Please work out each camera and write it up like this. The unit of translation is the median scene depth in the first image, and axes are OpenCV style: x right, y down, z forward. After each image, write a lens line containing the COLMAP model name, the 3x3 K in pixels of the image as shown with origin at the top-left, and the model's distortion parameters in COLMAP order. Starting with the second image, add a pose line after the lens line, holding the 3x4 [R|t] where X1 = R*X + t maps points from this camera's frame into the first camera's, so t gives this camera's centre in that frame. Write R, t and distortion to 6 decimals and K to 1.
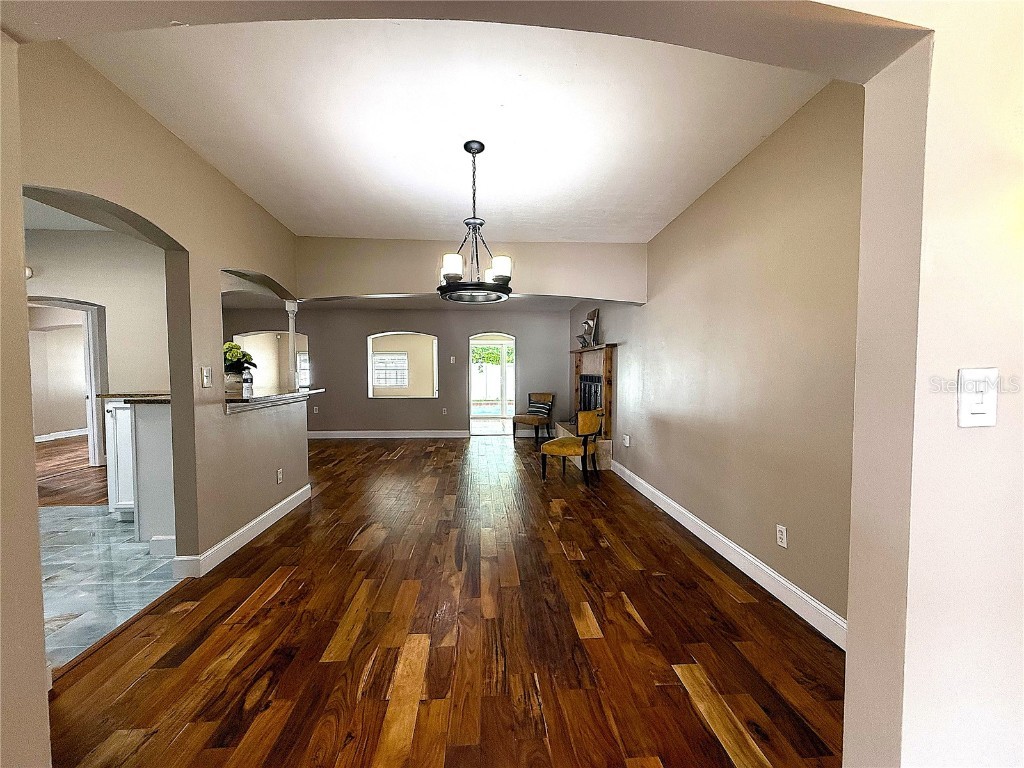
lens RADIAL K [[406.1, 0, 508.8], [0, 406.1, 386.8], [0, 0, 1]] dist [0.001523, -0.000162]
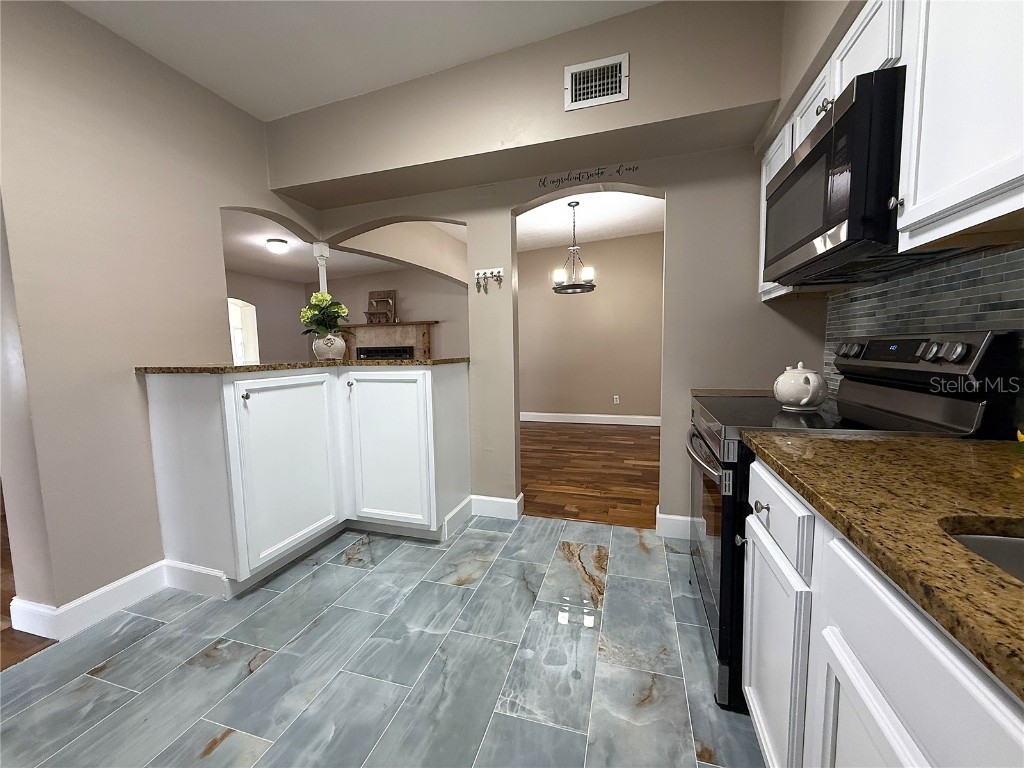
lens RADIAL K [[406.1, 0, 508.8], [0, 406.1, 386.8], [0, 0, 1]] dist [0.001523, -0.000162]
pose [[0.365596, -0.095788, 0.925832, -1.507151], [0.059580, 0.995059, 0.079423, 0.025685], [-0.928865, 0.026125, 0.369496, 0.511431]]
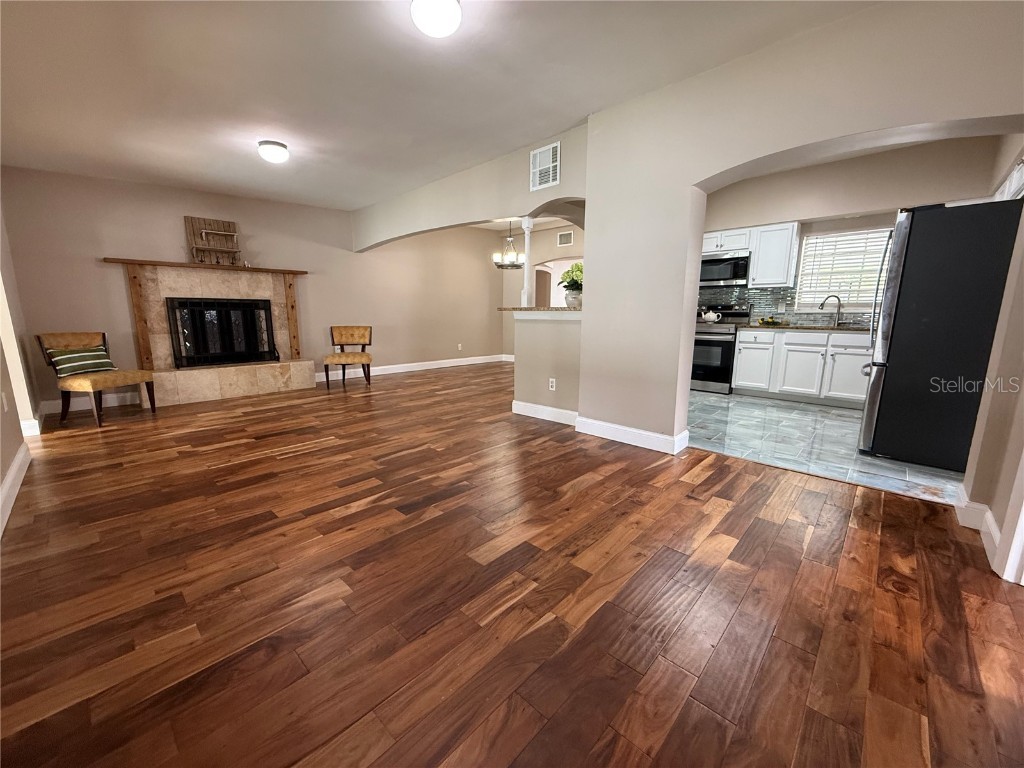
lens RADIAL K [[406.1, 0, 508.8], [0, 406.1, 386.8], [0, 0, 1]] dist [0.001523, -0.000162]
pose [[-0.670767, -0.136434, 0.729011, -1.702758], [0.028770, 0.977408, 0.209394, -0.019591], [-0.741110, 0.161428, -0.651688, 2.314325]]
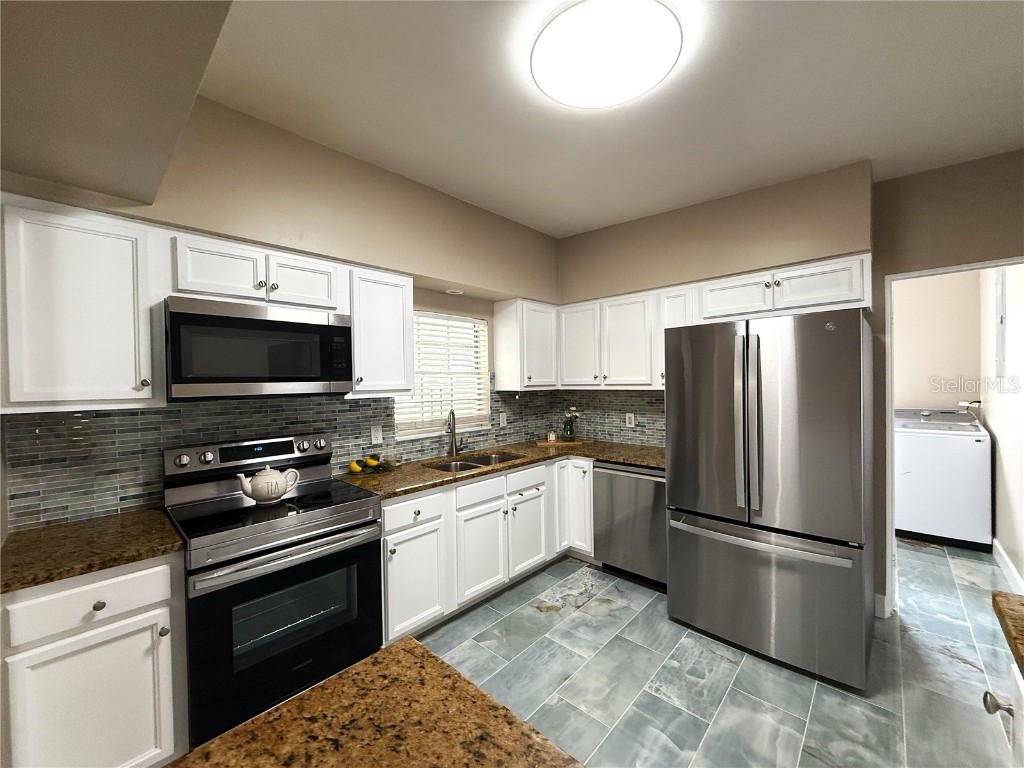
lens RADIAL K [[406.1, 0, 508.8], [0, 406.1, 386.8], [0, 0, 1]] dist [0.001523, -0.000162]
pose [[-0.735855, 0.020643, -0.676824, -0.772619], [-0.011658, 0.999001, 0.043144, -0.098848], [0.677039, 0.039638, -0.734879, 1.084302]]
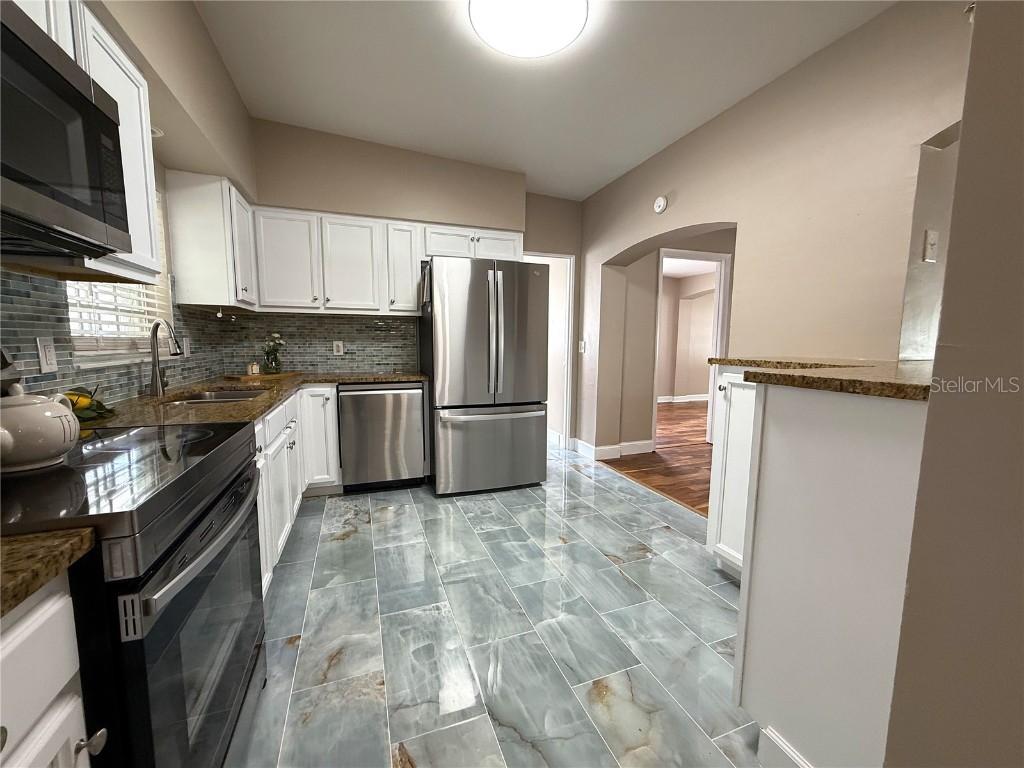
lens RADIAL K [[406.1, 0, 508.8], [0, 406.1, 386.8], [0, 0, 1]] dist [0.001523, -0.000162]
pose [[0.276323, 0.109798, -0.954772, -0.570845], [-0.045972, 0.993825, 0.100984, 0.014659], [0.959965, 0.015989, 0.279665, 0.606198]]
